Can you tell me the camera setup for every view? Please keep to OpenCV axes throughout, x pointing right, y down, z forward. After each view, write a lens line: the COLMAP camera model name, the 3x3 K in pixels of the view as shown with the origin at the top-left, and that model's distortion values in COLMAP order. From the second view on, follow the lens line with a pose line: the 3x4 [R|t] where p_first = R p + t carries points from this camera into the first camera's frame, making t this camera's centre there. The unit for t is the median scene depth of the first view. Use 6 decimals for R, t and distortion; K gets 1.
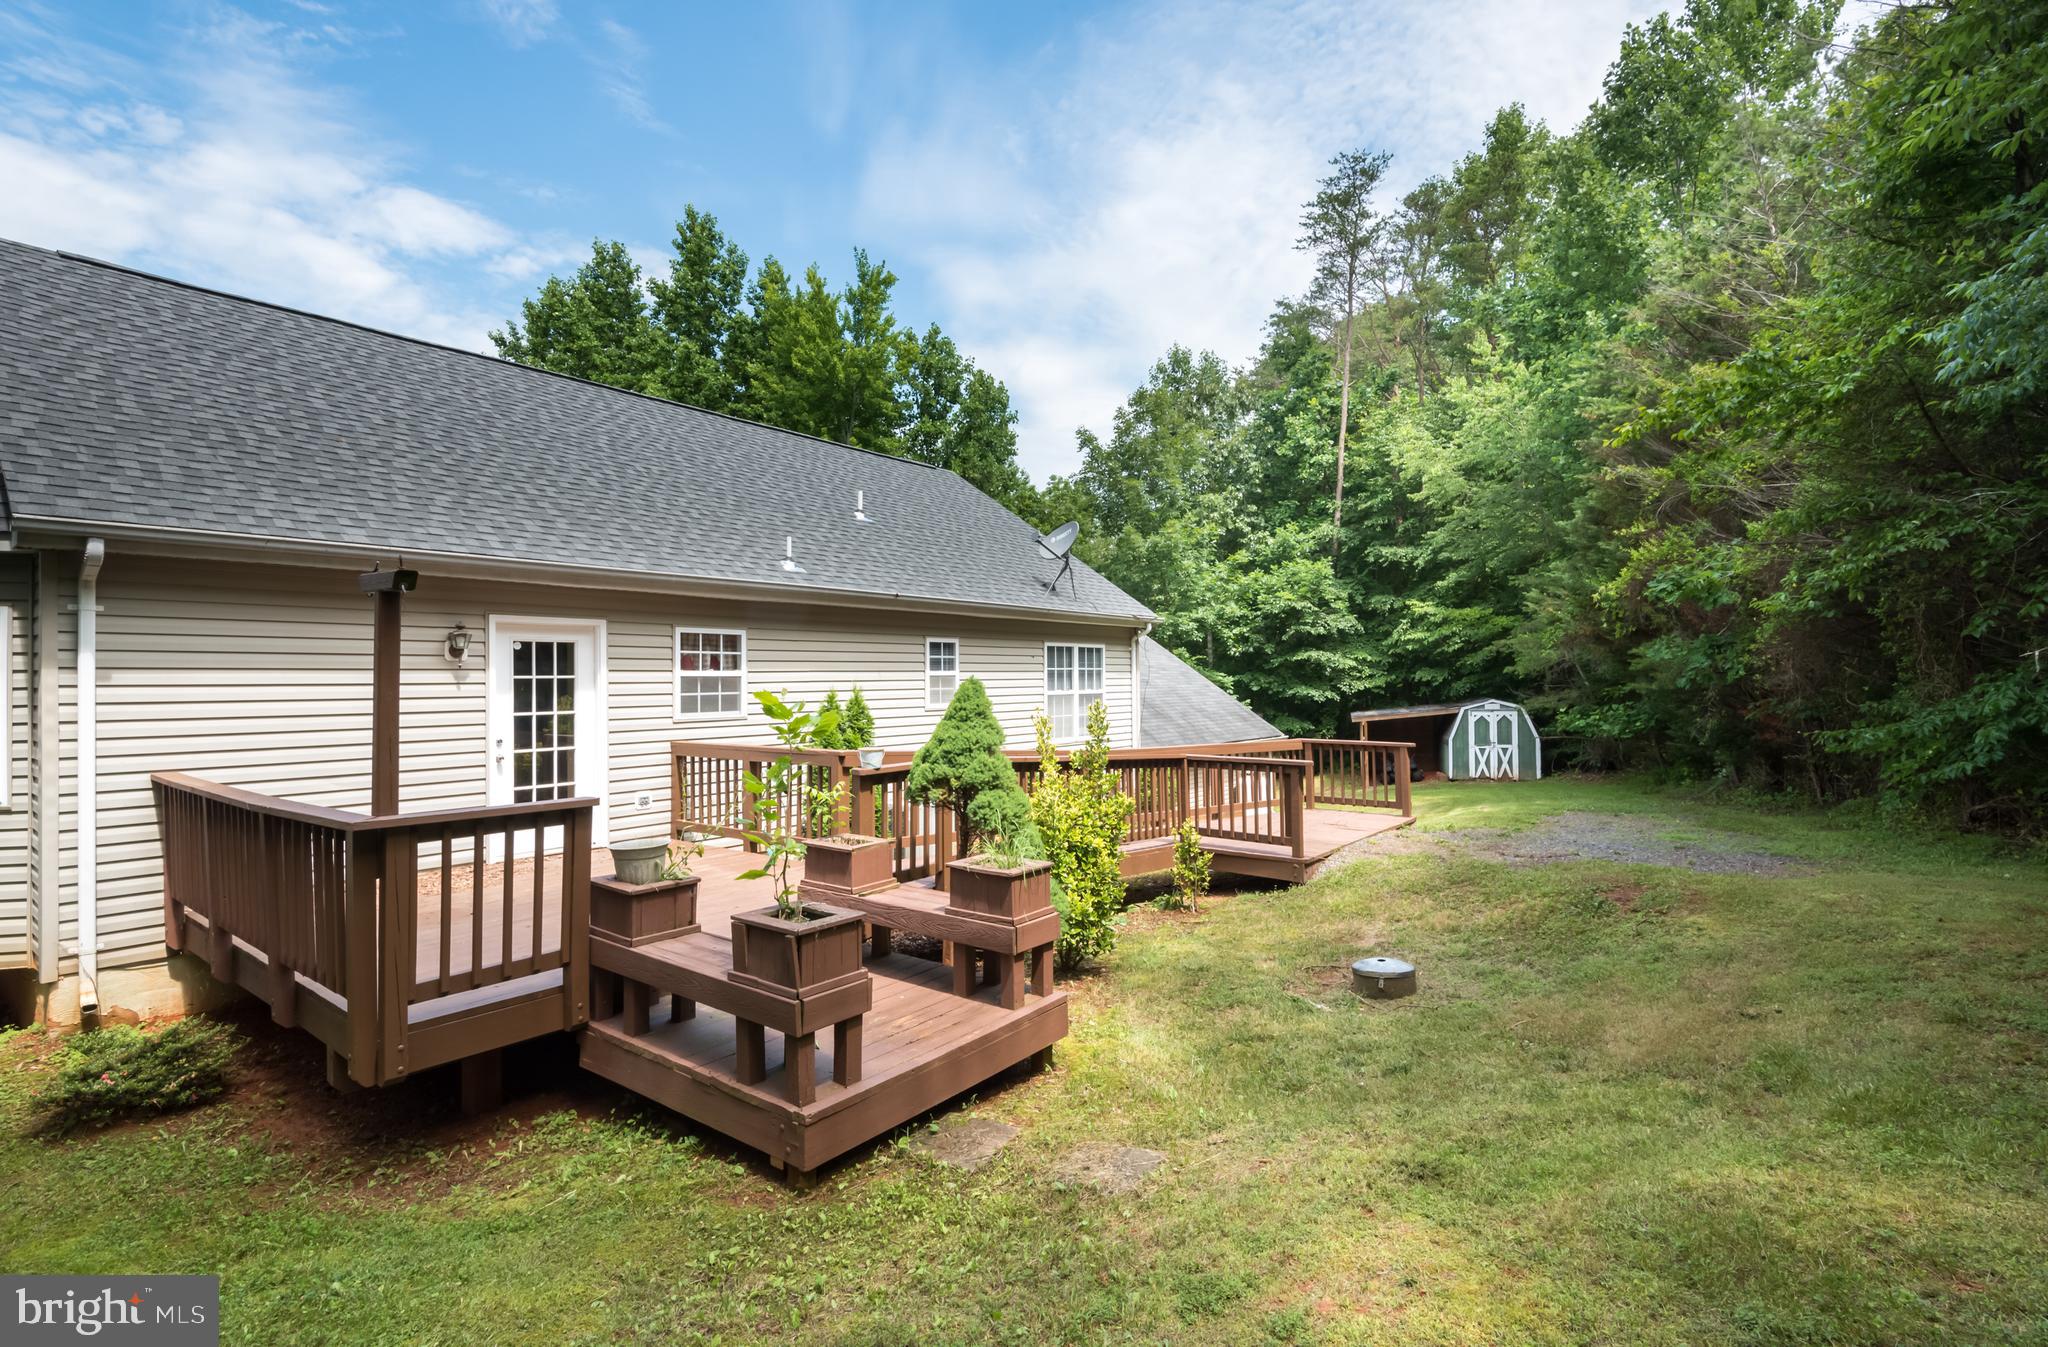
lens RADIAL K [[996.4, 0, 1024.0], [0, 996.4, 673.5], [0, 0, 1]] dist [0.034053, -0.018453]
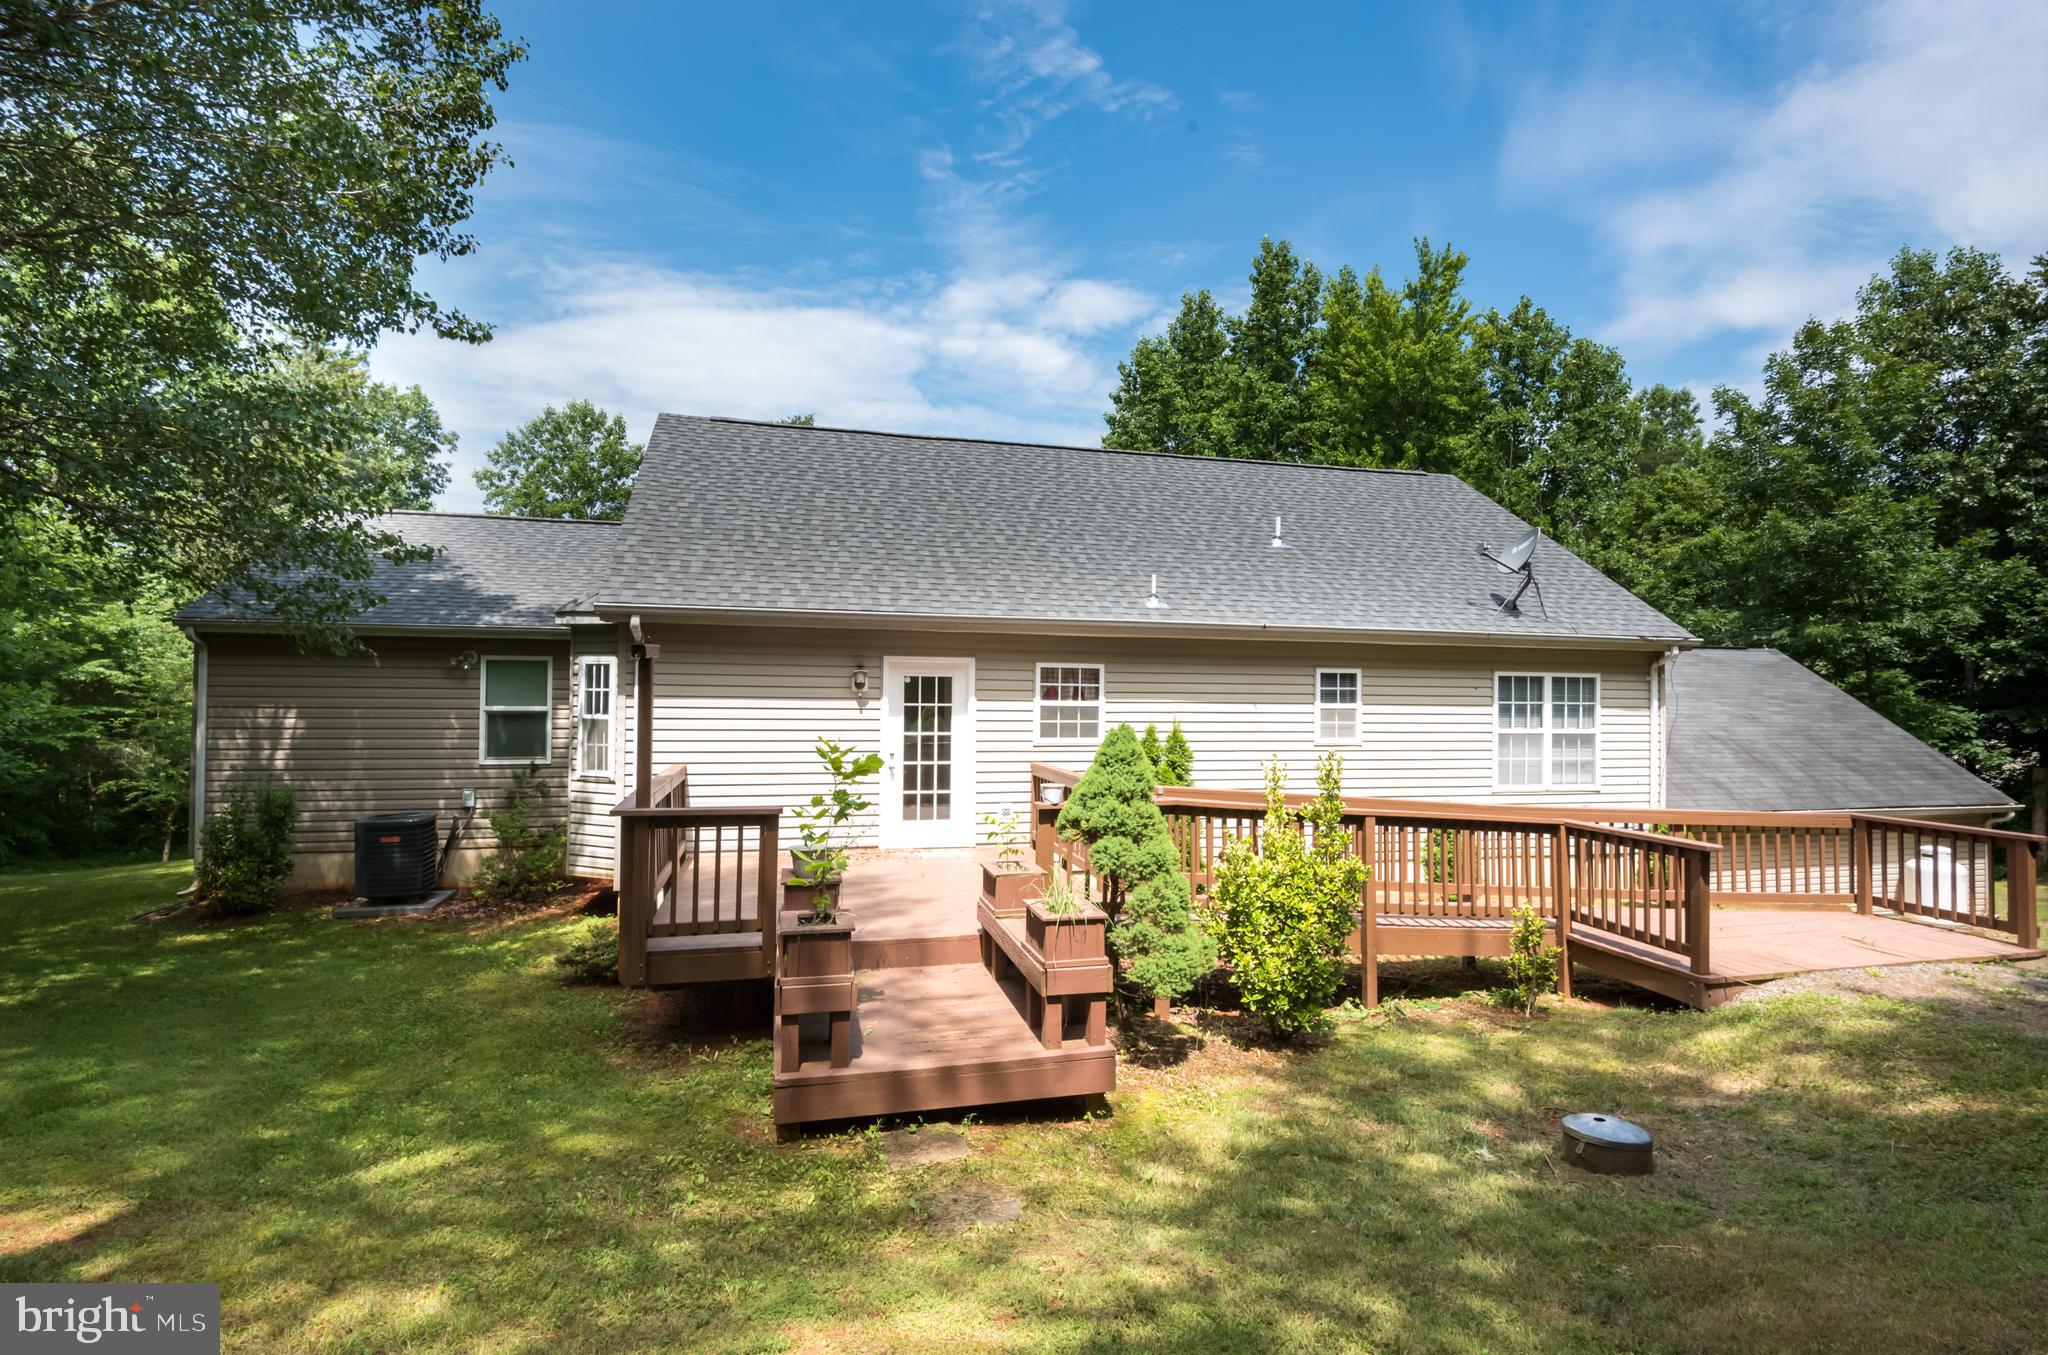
lens RADIAL K [[1008.0, 0, 1024.0], [0, 1008.0, 677.5], [0, 0, 1]] dist [0.041912, -0.035668]
pose [[0.777099, 0.012132, -0.629261, 0.242067], [-0.014997, 0.999887, 0.000758, -0.019724], [0.629200, 0.008848, 0.777193, 0.061977]]
